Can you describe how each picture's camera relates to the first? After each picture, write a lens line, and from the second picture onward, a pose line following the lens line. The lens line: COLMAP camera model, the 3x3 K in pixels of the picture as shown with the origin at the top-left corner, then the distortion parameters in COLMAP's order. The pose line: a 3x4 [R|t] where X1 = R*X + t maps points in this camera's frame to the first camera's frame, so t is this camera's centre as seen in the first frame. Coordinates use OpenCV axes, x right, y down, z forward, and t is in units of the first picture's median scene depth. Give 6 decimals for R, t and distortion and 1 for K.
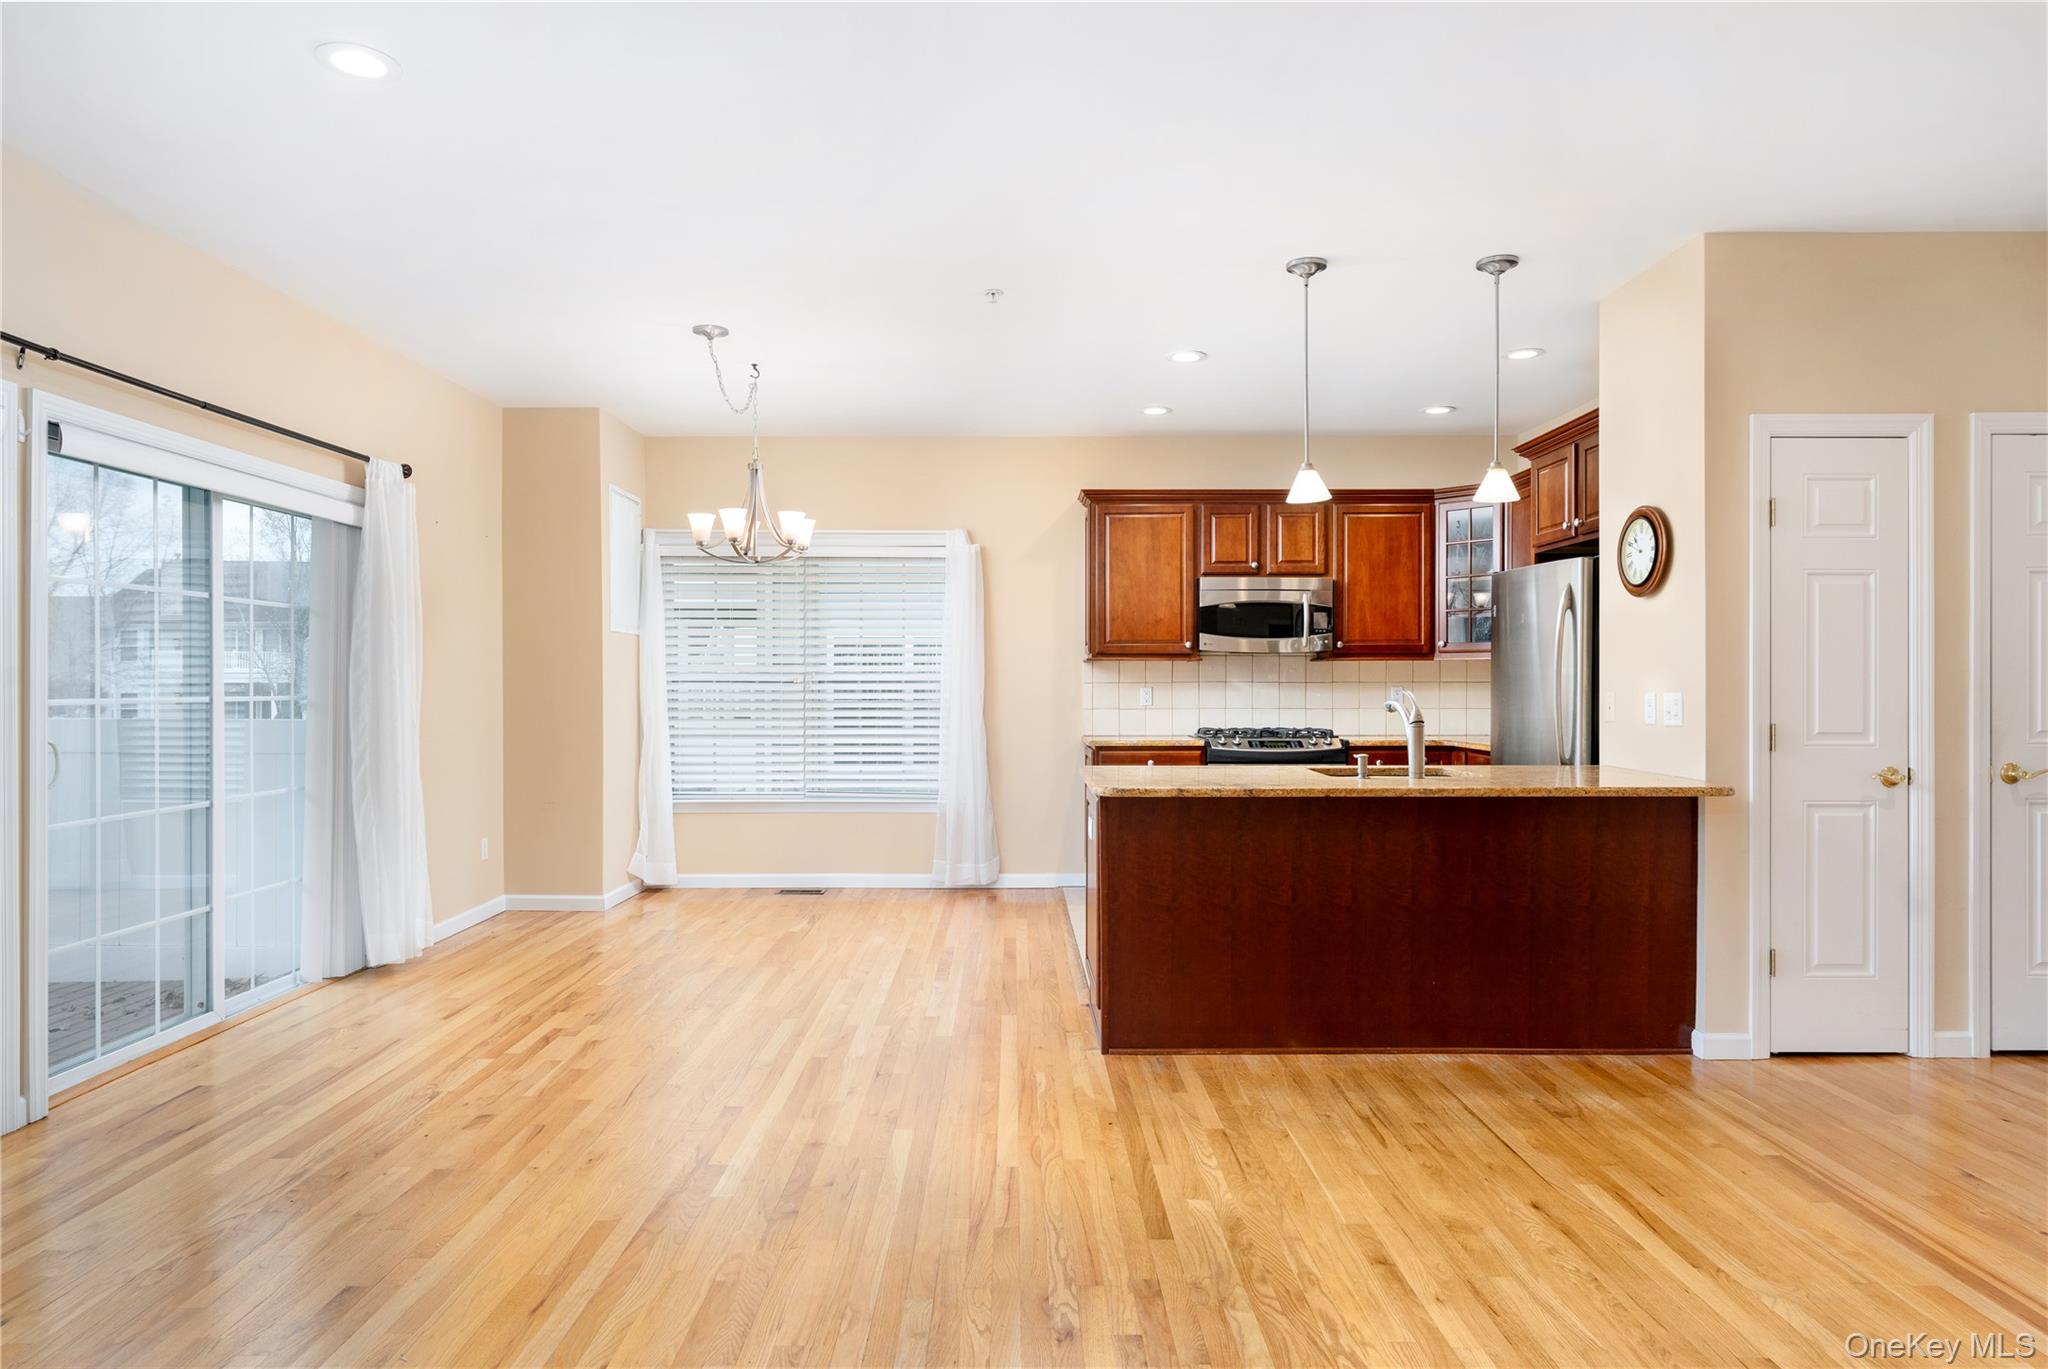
lens RADIAL K [[1217.3, 0, 1015.4], [0, 1217.3, 685.9], [0, 0, 1]] dist [-0.001489, -0.000503]
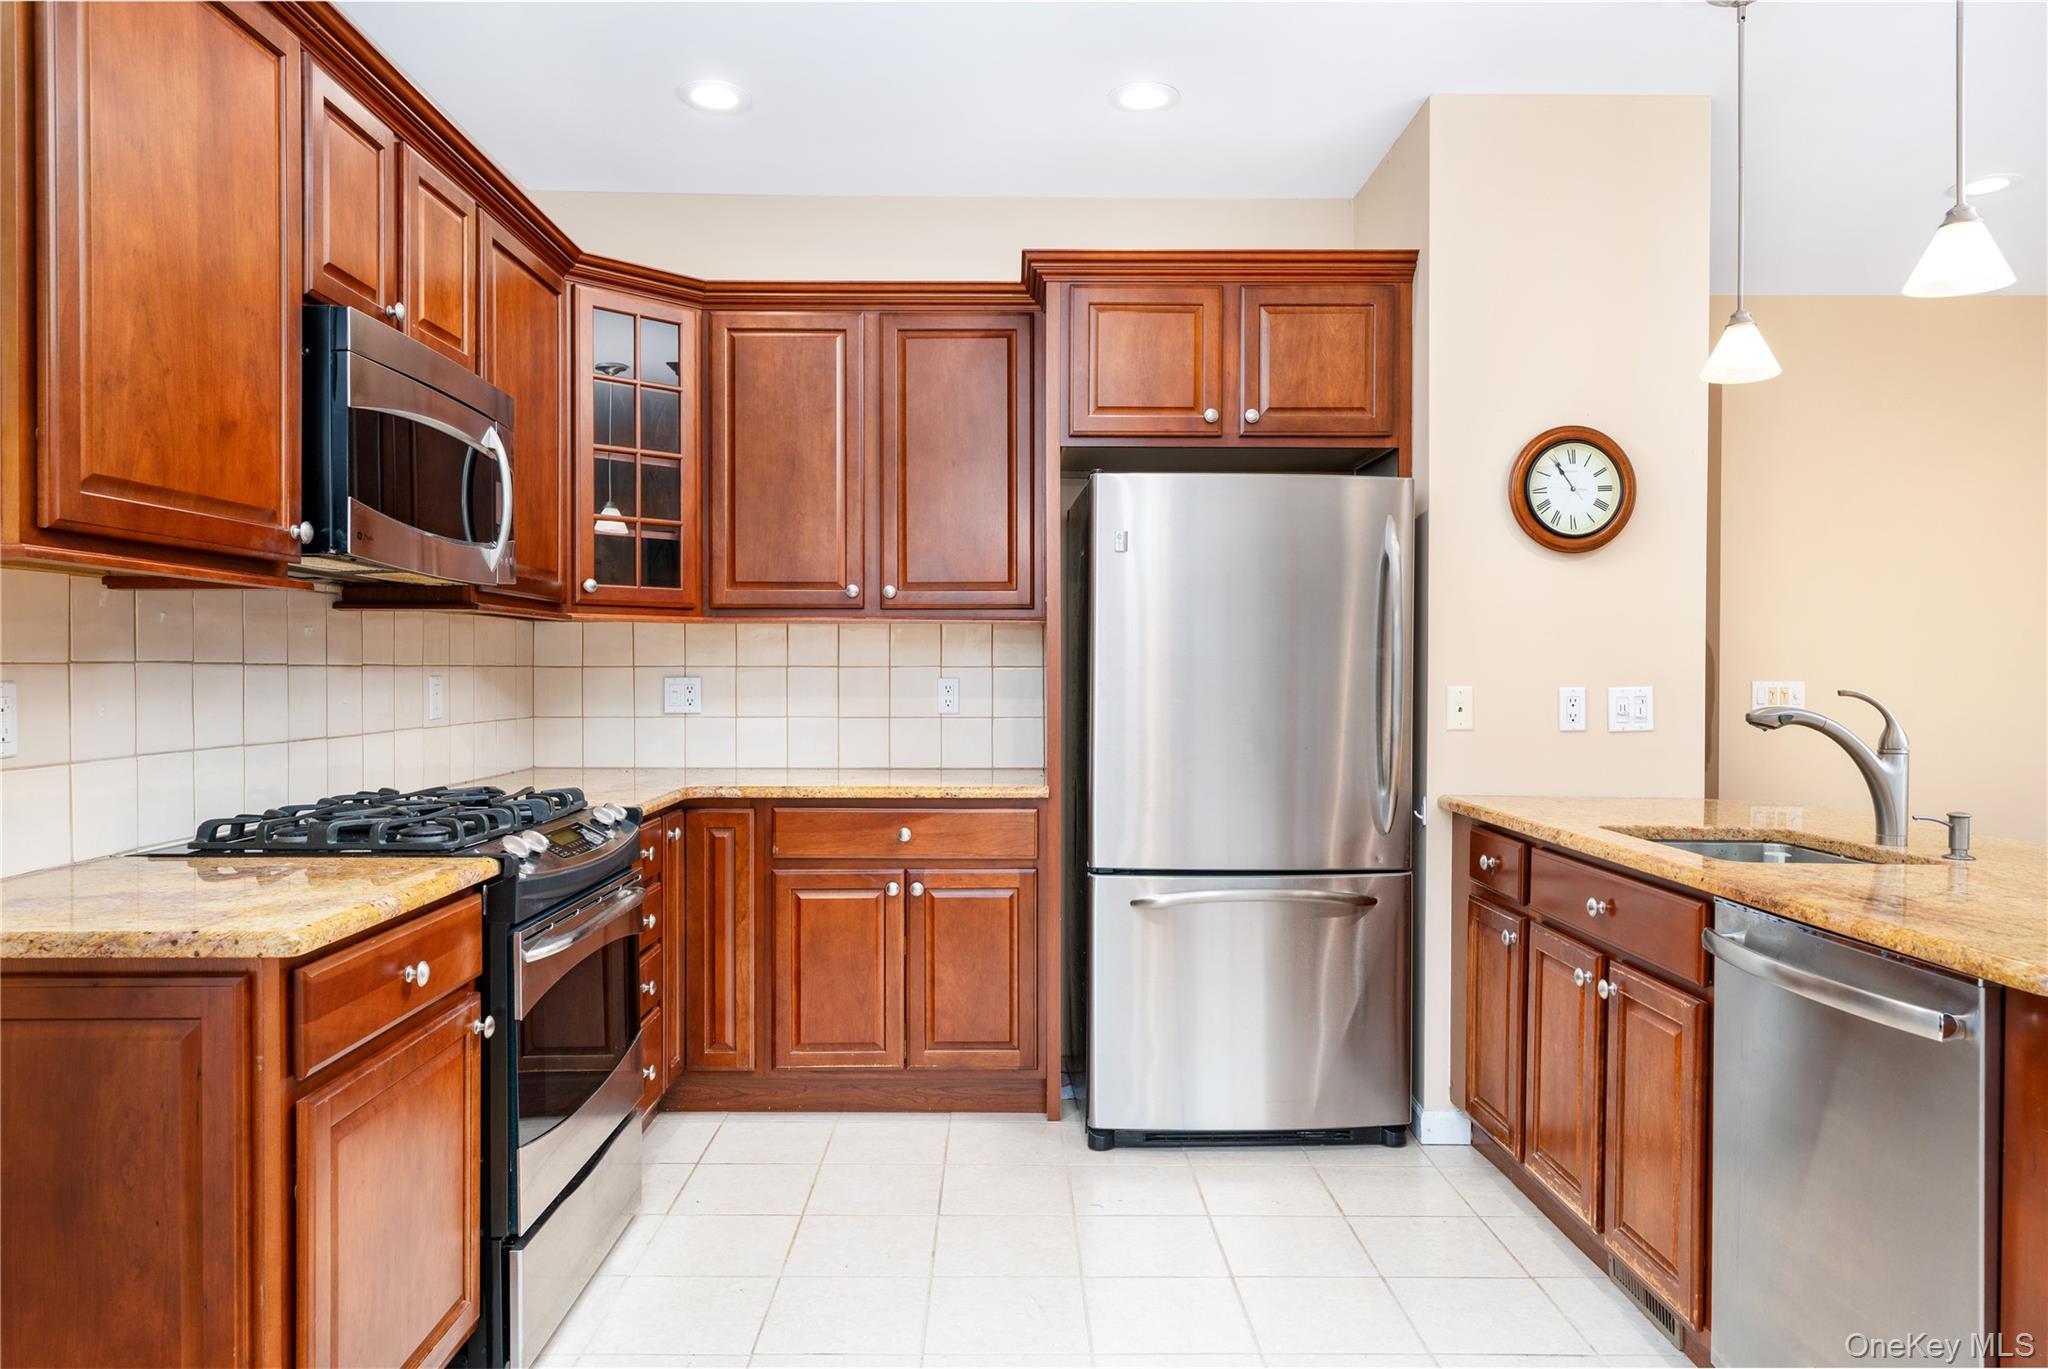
lens RADIAL K [[1345.4, 0, 1024.0], [0, 1345.4, 684.5], [0, 0, 1]] dist [-0.001193, -0.001202]
pose [[-0.006552, -0.011086, 0.999917, -0.180085], [-0.003316, 0.999933, 0.011065, -0.002416], [-0.999973, -0.003244, -0.006588, 0.872460]]
